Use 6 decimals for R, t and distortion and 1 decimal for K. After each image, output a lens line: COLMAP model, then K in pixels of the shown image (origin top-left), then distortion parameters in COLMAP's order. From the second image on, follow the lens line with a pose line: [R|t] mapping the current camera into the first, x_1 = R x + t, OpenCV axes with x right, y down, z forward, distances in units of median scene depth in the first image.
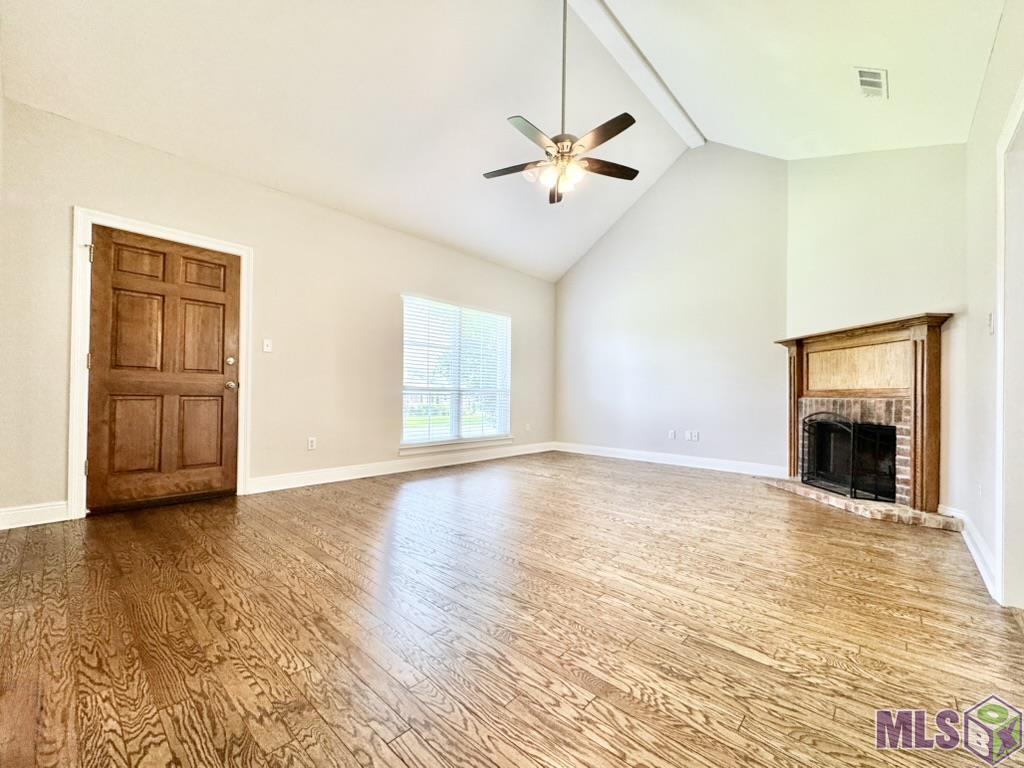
lens RADIAL K [[418.0, 0, 515.1], [0, 418.0, 387.9], [0, 0, 1]] dist [-0.000160, 0.000006]
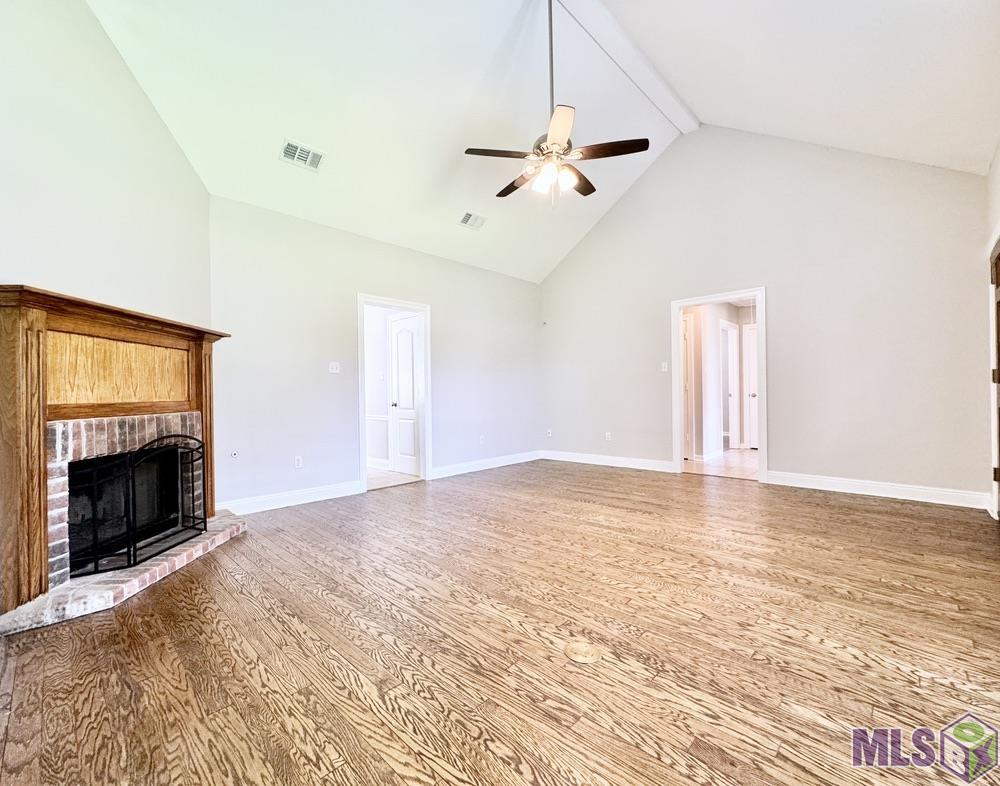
lens RADIAL K [[430.6, 0, 497.2], [0, 430.6, 393.8], [0, 0, 1]] dist [-0.000017, -0.000005]
pose [[-0.999958, 0.000590, 0.009151, 0.237810], [0.000514, 0.999965, -0.008321, -0.005783], [-0.009155, -0.008316, -0.999924, 2.028910]]
